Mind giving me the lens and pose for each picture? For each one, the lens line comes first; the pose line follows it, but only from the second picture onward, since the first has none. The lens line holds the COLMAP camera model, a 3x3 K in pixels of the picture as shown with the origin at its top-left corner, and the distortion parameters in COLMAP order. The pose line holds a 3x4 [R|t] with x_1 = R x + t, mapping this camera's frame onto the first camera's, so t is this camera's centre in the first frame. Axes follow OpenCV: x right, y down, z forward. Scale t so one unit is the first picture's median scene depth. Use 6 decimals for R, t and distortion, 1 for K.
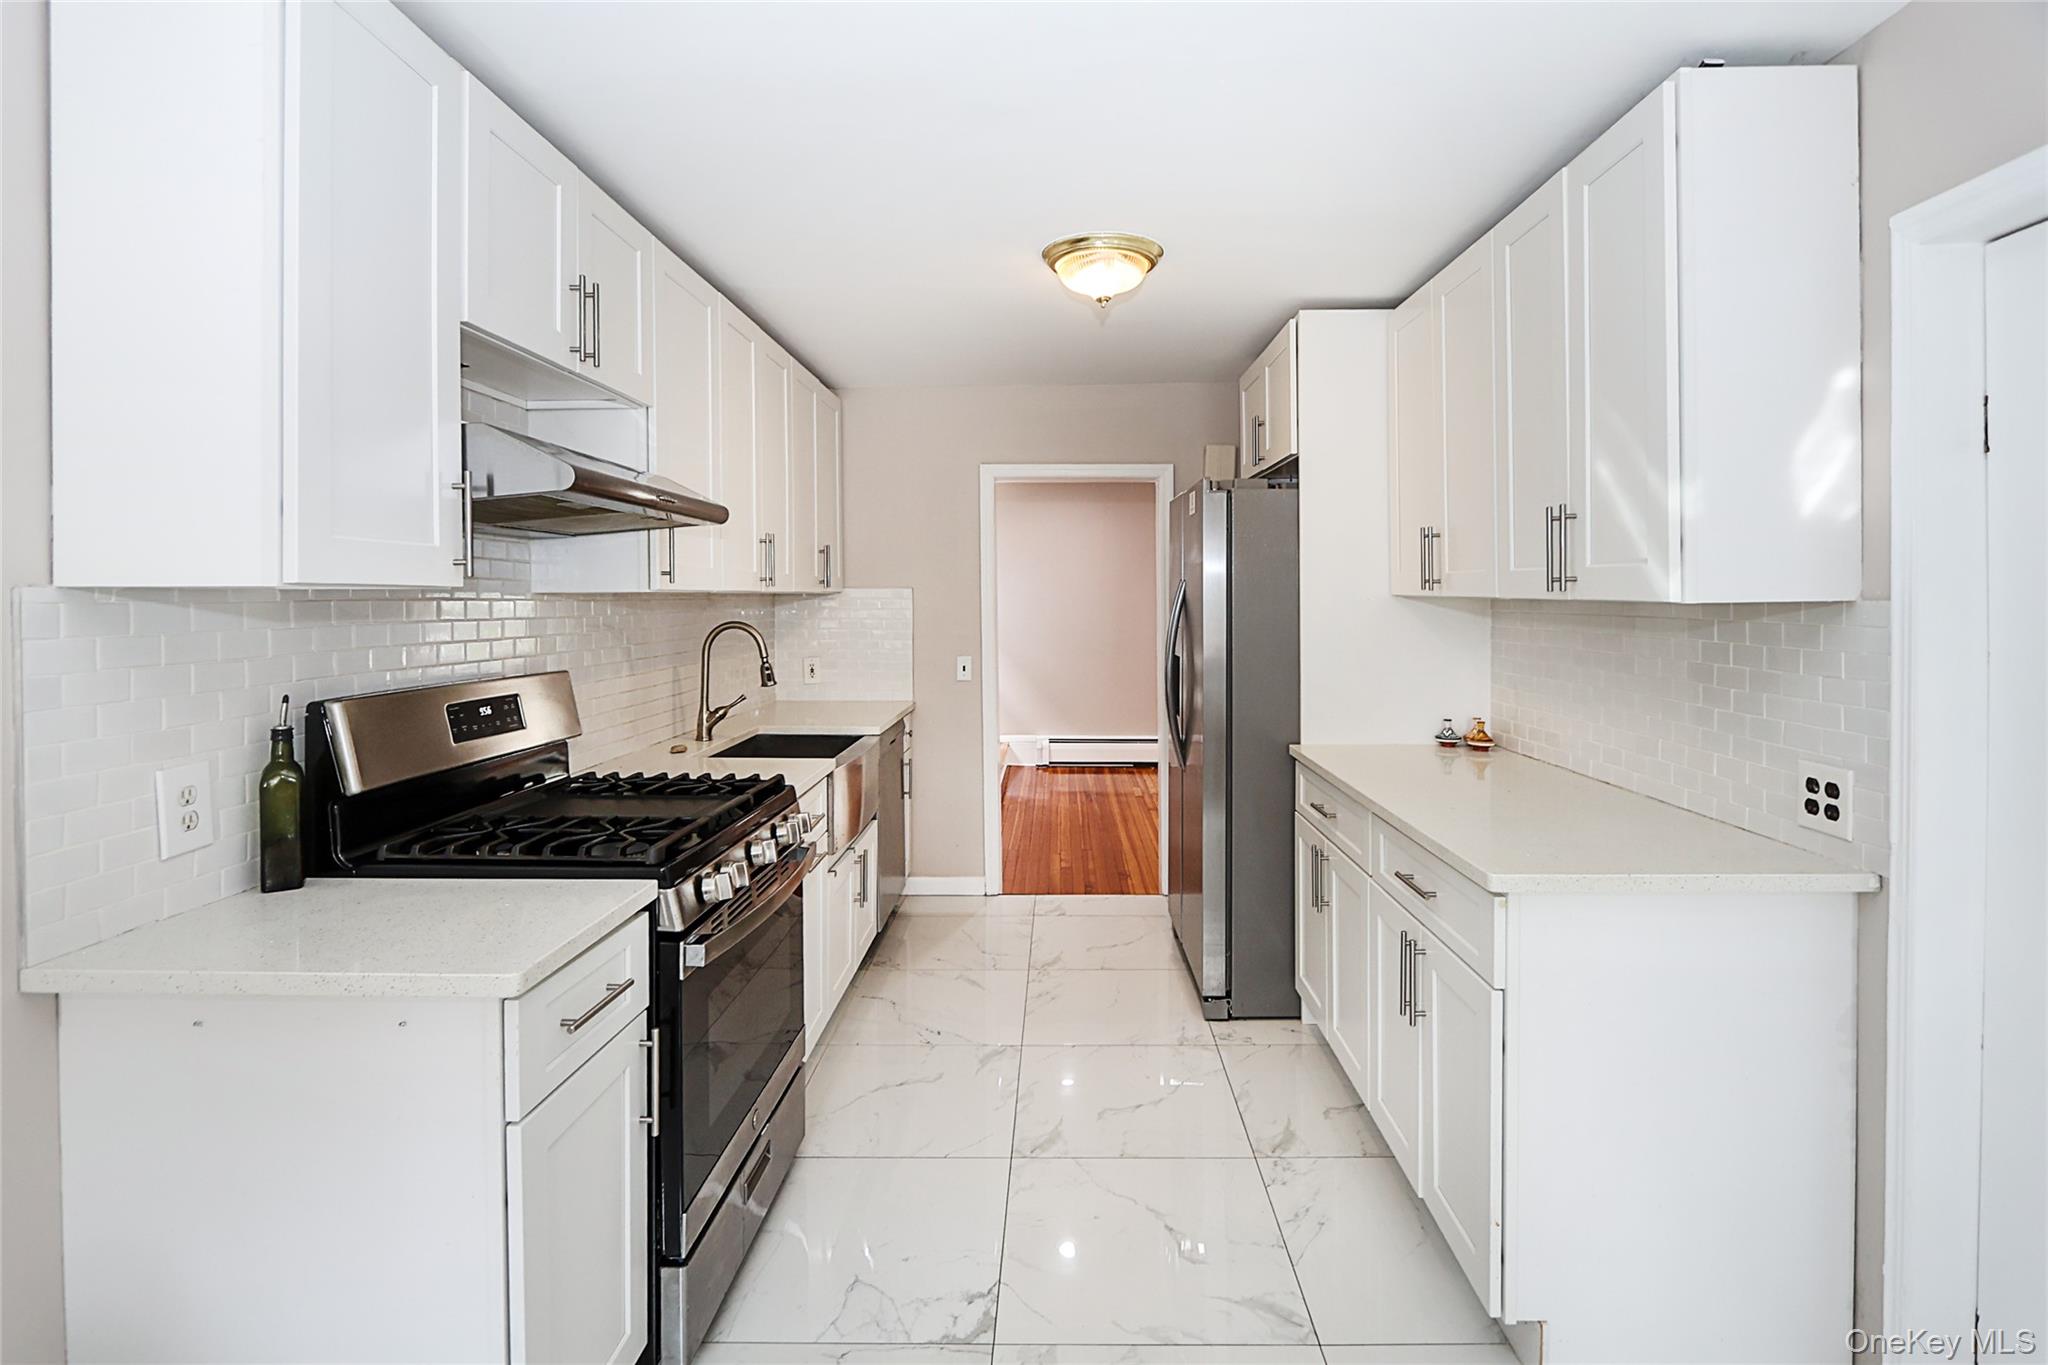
lens RADIAL K [[982.3, 0, 1074.8], [0, 982.3, 606.4], [0, 0, 1]] dist [-0.007673, -0.000471]
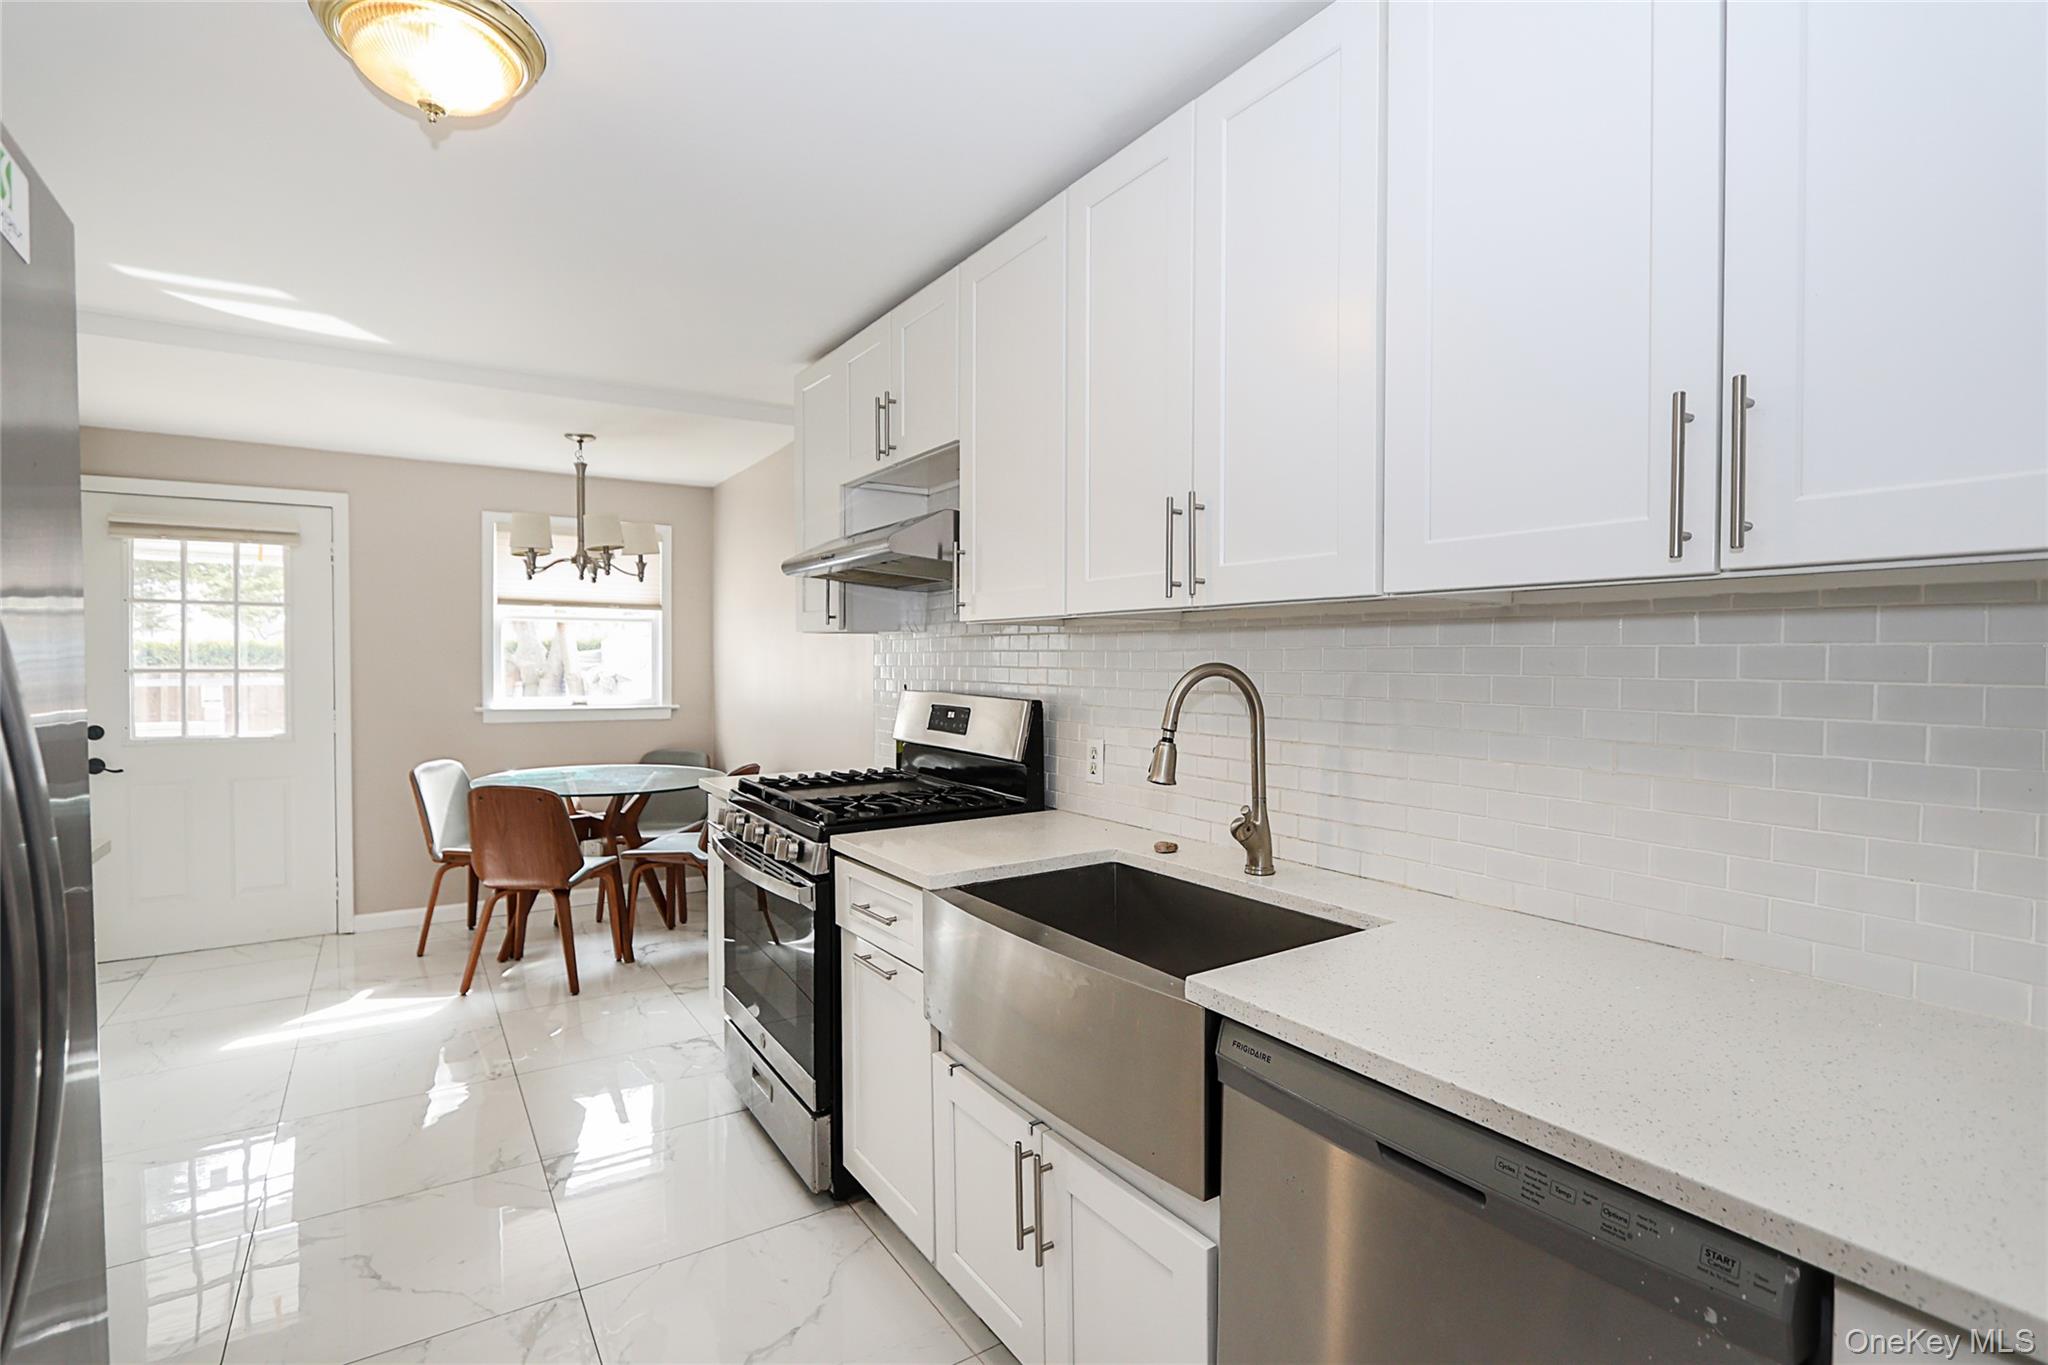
lens RADIAL K [[960.1, 0, 979.7], [0, 960.1, 678.3], [0, 0, 1]] dist [-0.003161, 0.000294]
pose [[-0.856108, 0.015529, -0.516563, 0.049302], [-0.001291, 0.999481, 0.032186, 0.007593], [0.516795, 0.028222, -0.855644, 1.550626]]
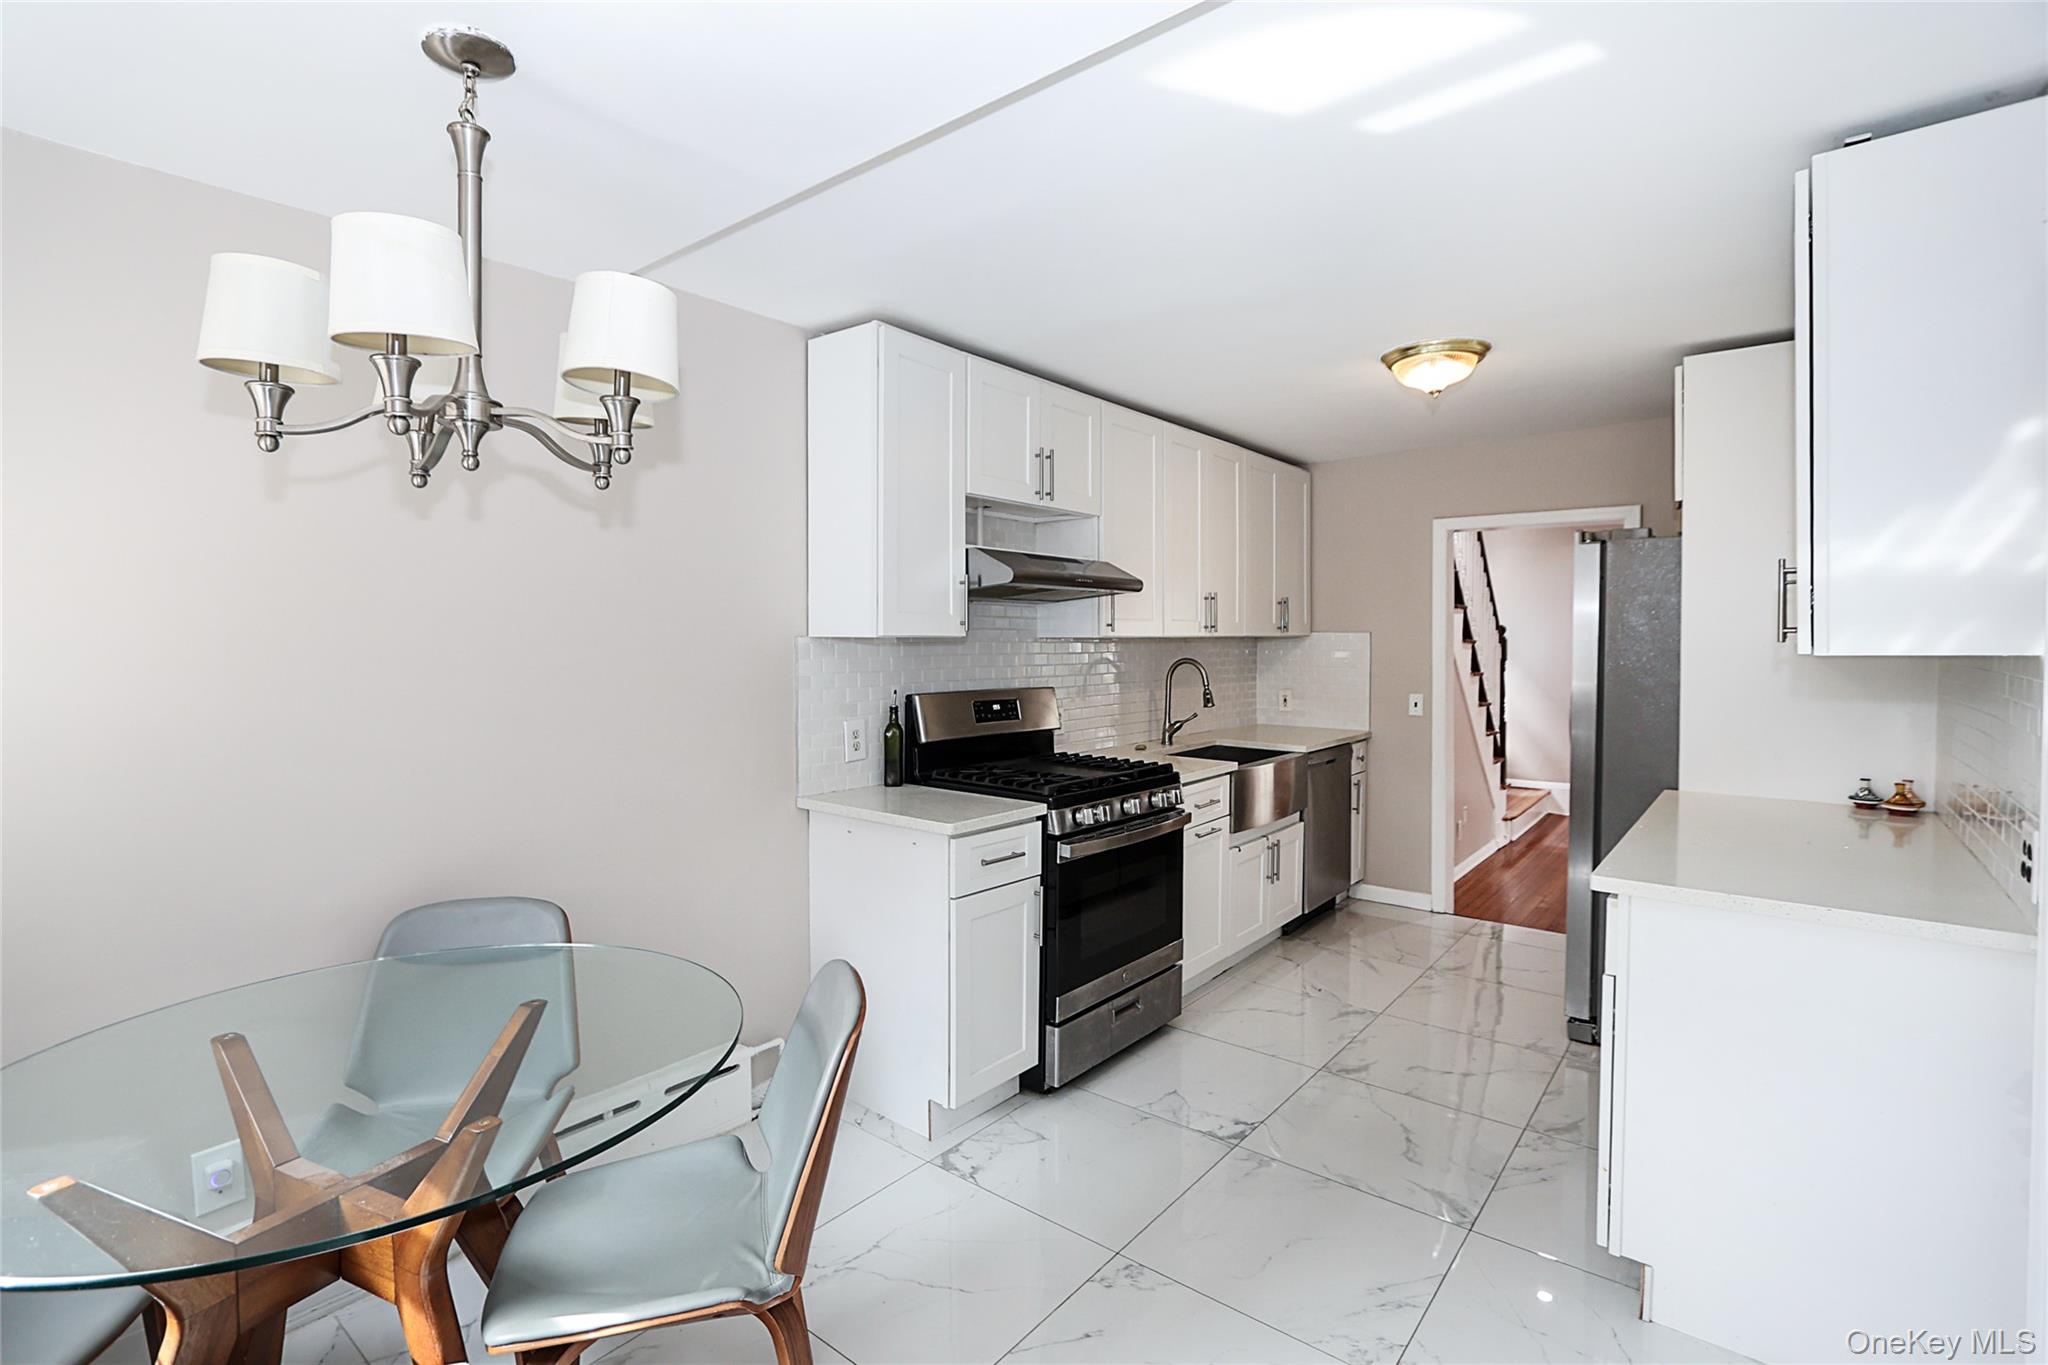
lens RADIAL K [[986.8, 0, 1018.4], [0, 986.8, 656.7], [0, 0, 1]] dist [-0.002605, -0.000575]
pose [[0.778723, 0.017282, -0.627129, 0.365657], [-0.009905, 0.999835, 0.015253, -0.005865], [0.627289, -0.005666, 0.778766, -0.232163]]
